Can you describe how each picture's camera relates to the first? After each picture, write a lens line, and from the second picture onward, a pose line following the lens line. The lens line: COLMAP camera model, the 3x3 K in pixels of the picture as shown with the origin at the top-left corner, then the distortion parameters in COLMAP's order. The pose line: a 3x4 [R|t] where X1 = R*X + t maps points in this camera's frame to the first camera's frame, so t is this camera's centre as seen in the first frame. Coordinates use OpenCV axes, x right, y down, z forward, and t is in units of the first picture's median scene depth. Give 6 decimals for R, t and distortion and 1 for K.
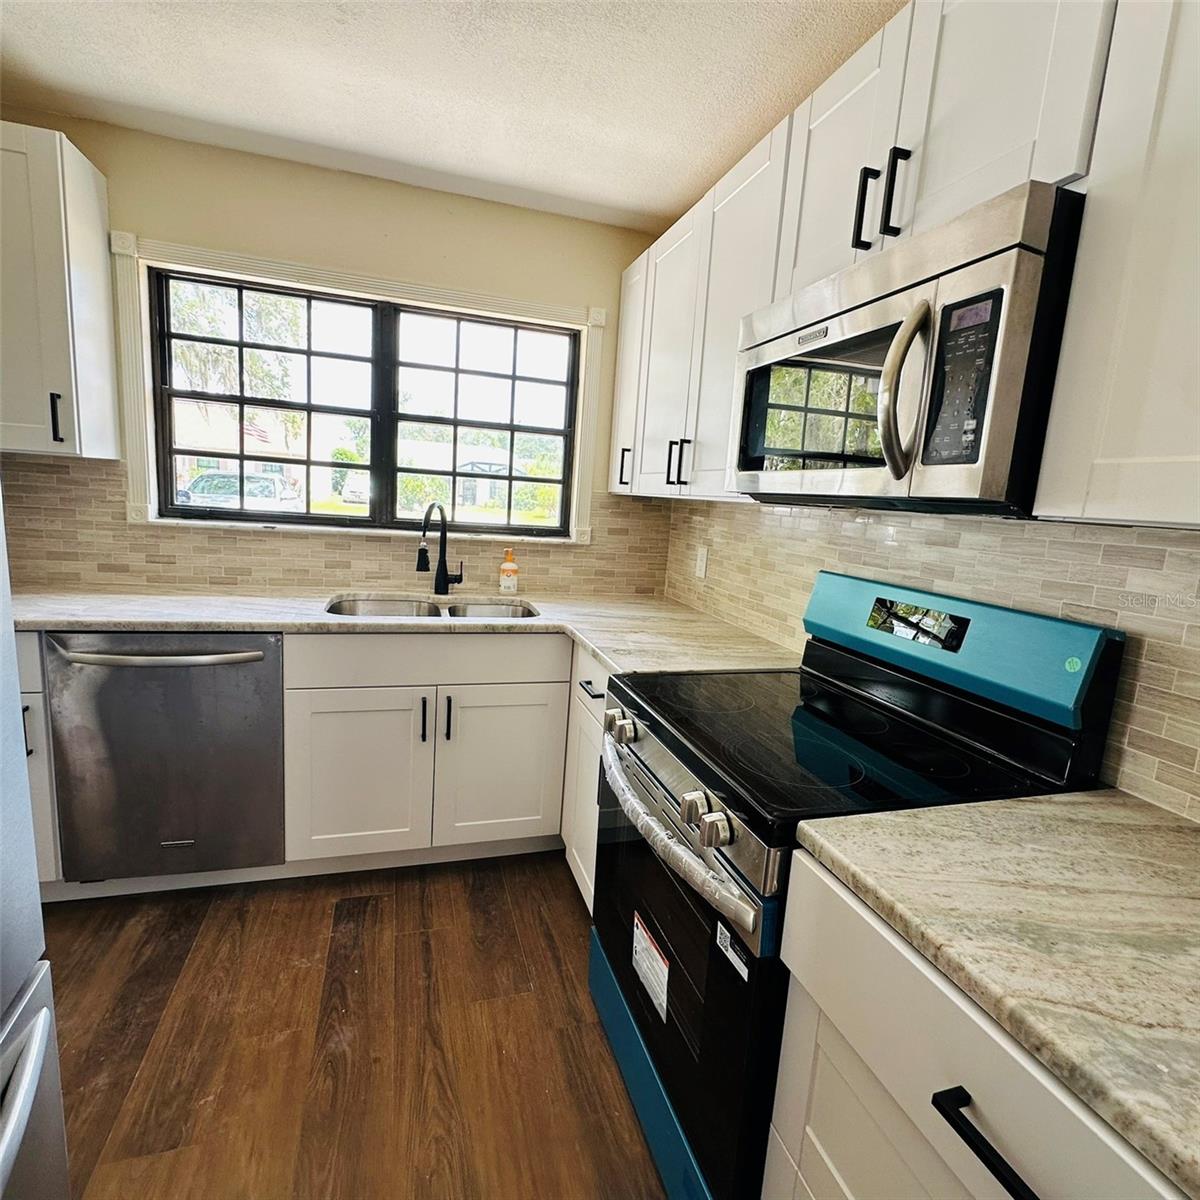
lens RADIAL K [[639.1, 0, 601.3], [0, 639.1, 596.3], [0, 0, 1]] dist [-0.004682, 0.000282]
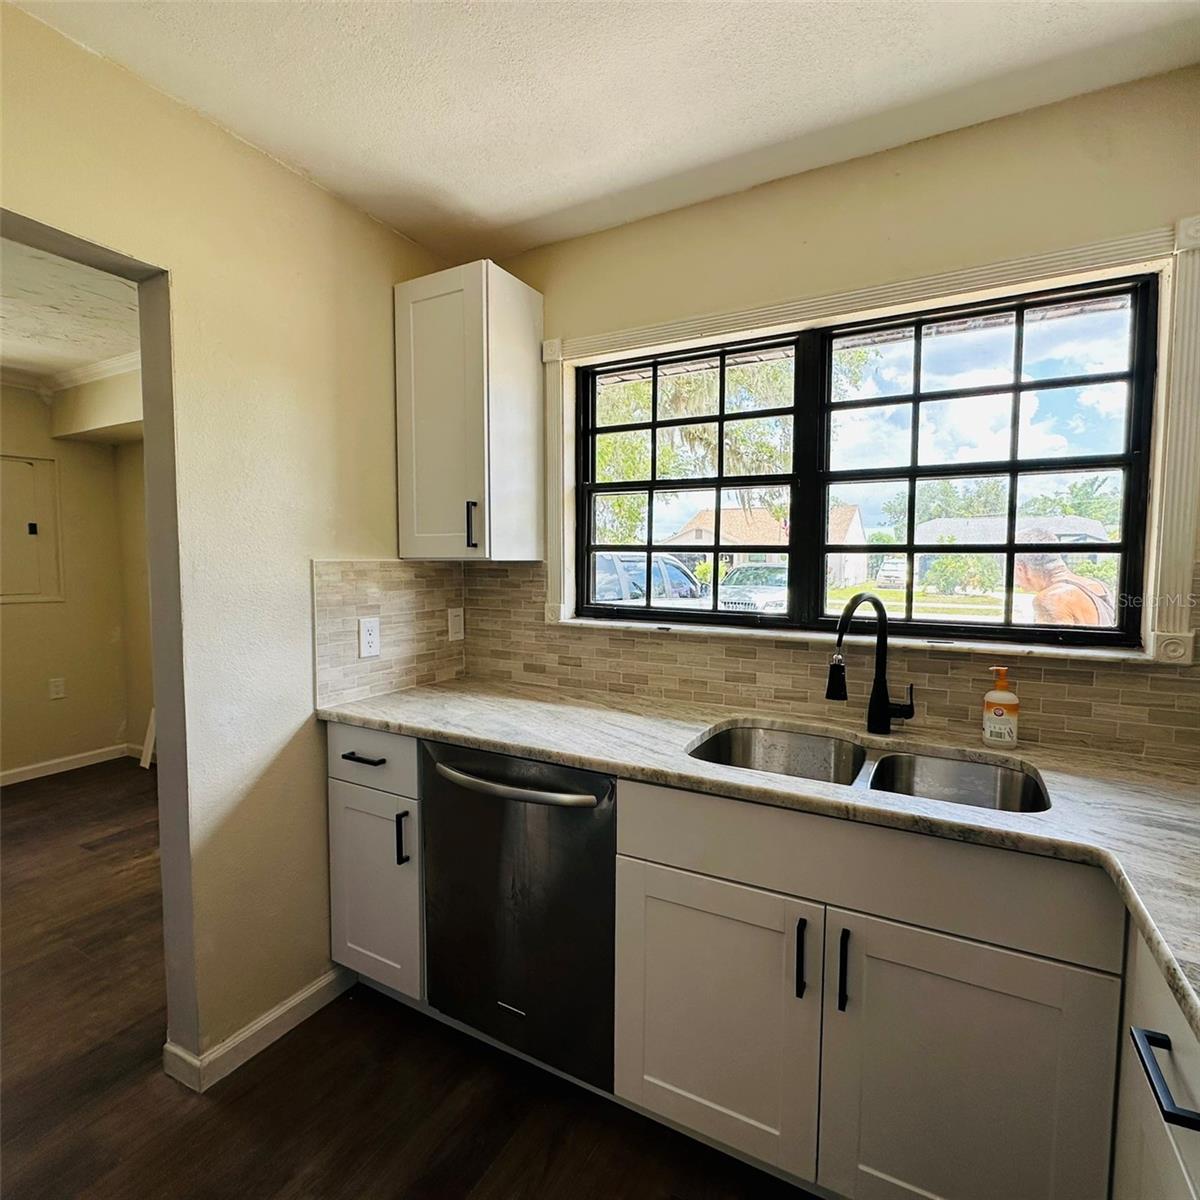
lens RADIAL K [[639.1, 0, 598.9], [0, 639.1, 597.5], [0, 0, 1]] dist [-0.004682, 0.000282]
pose [[0.695200, -0.023778, -0.718423, 0.022555], [-0.070188, 0.992431, -0.100766, -0.056650], [0.715382, 0.120477, 0.688269, 0.347760]]
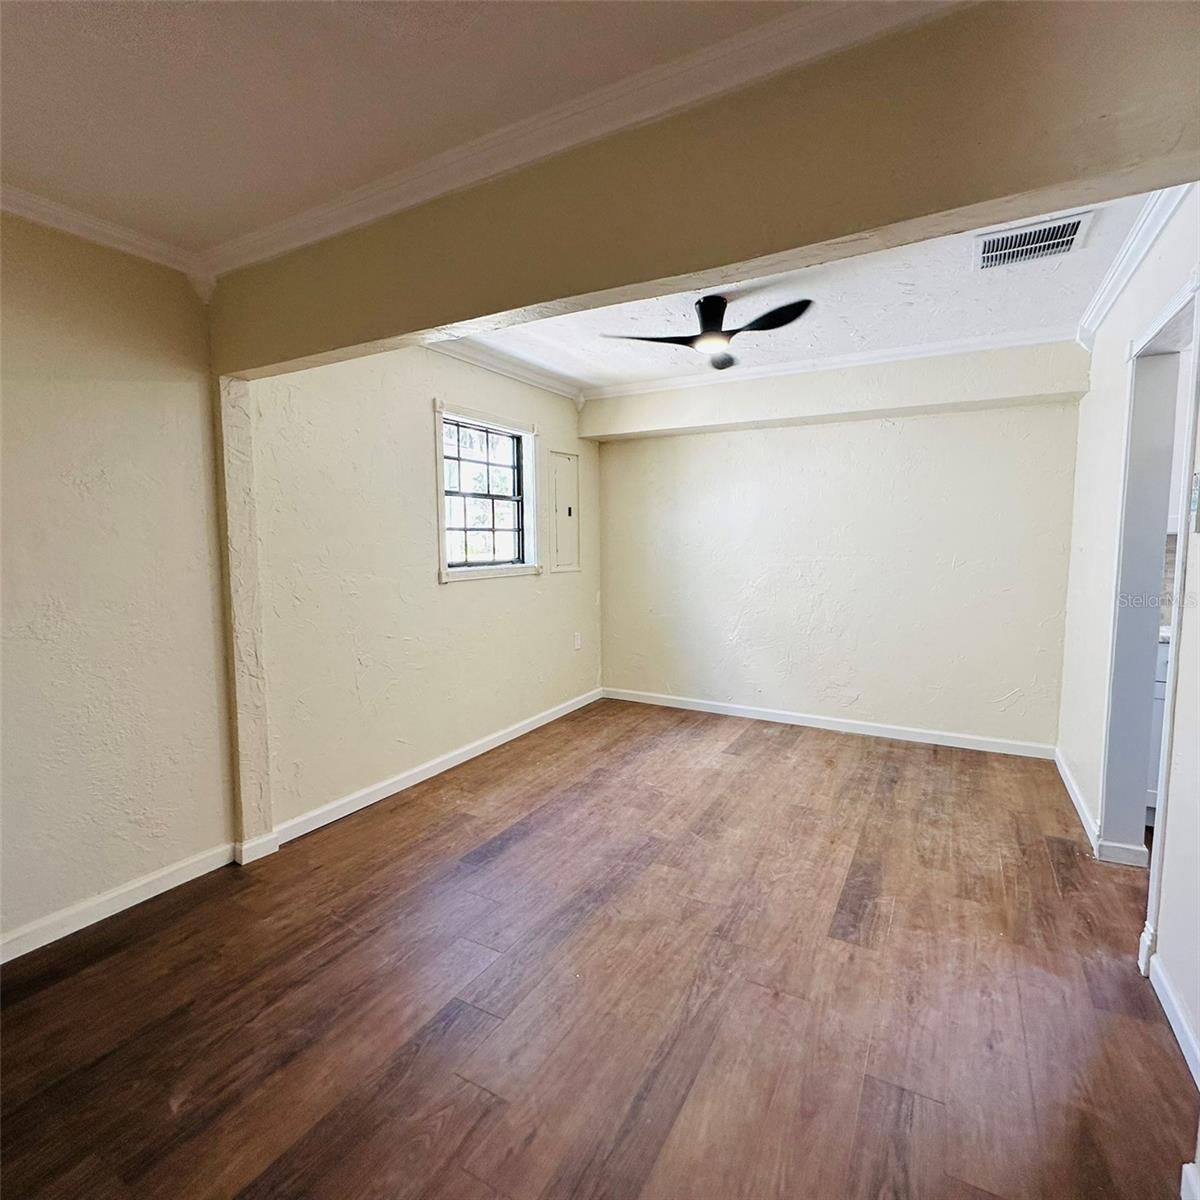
lens RADIAL K [[639.1, 0, 600.9], [0, 639.1, 599.5], [0, 0, 1]] dist [-0.004682, 0.000282]
pose [[0.724028, -0.137912, 0.675843, -1.423546], [0.158374, 0.986870, 0.031715, -0.041638], [-0.671343, 0.084074, 0.736363, -0.390492]]
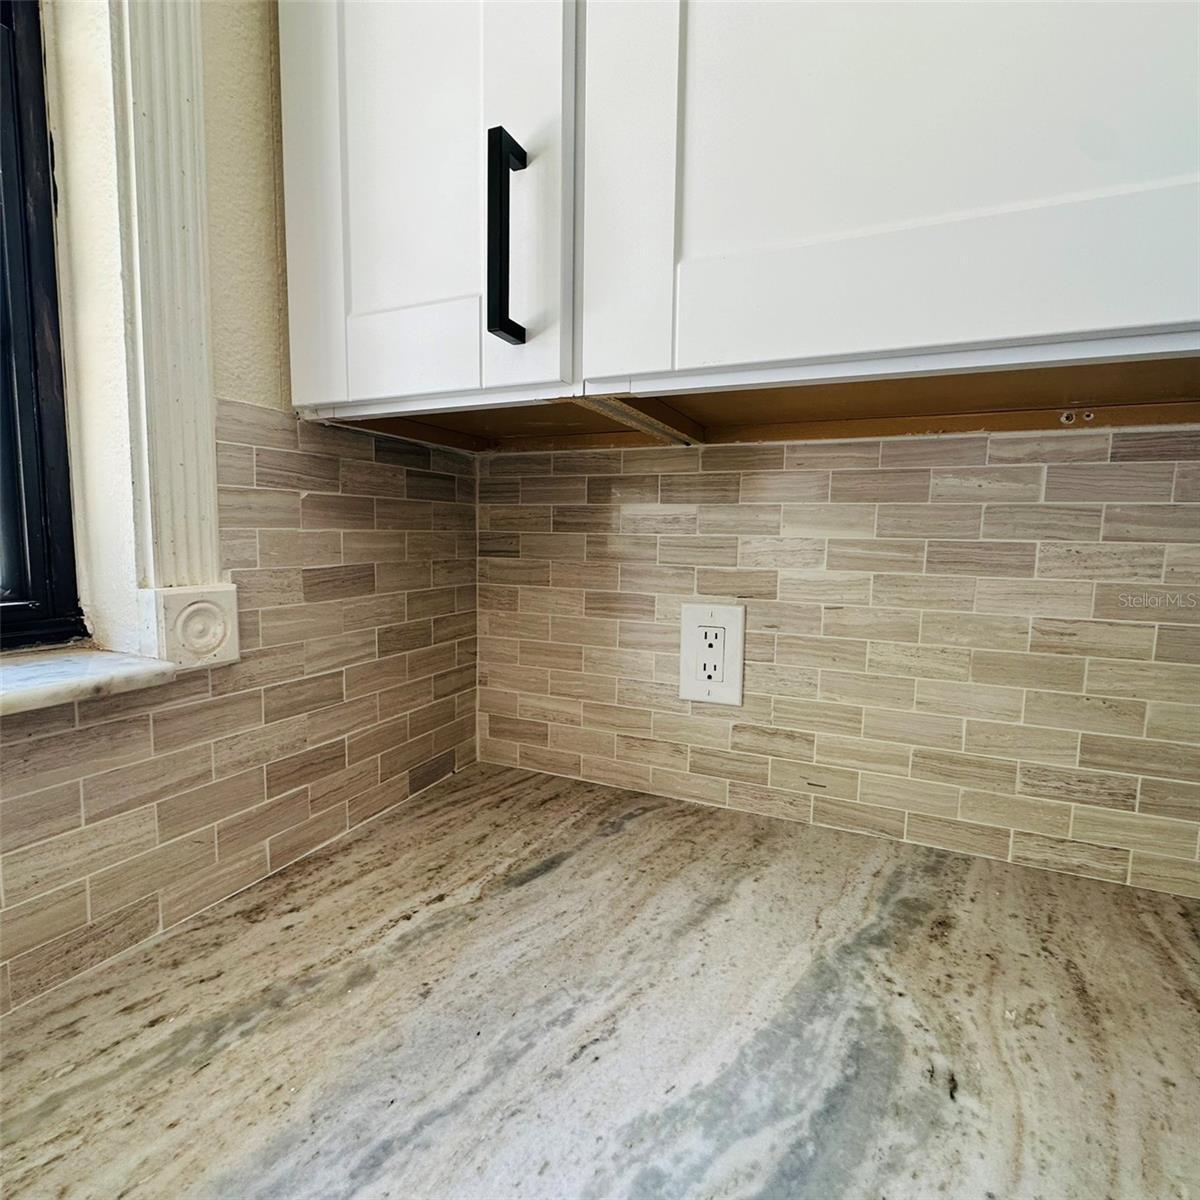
lens RADIAL K [[639.1, 0, 598.5], [0, 639.1, 597.8], [0, 0, 1]] dist [-0.004682, 0.000282]
pose [[0.661264, -0.131648, 0.738511, -0.101975], [0.145764, 0.988265, 0.045653, -0.106214], [-0.735855, 0.077460, 0.672694, 0.885839]]
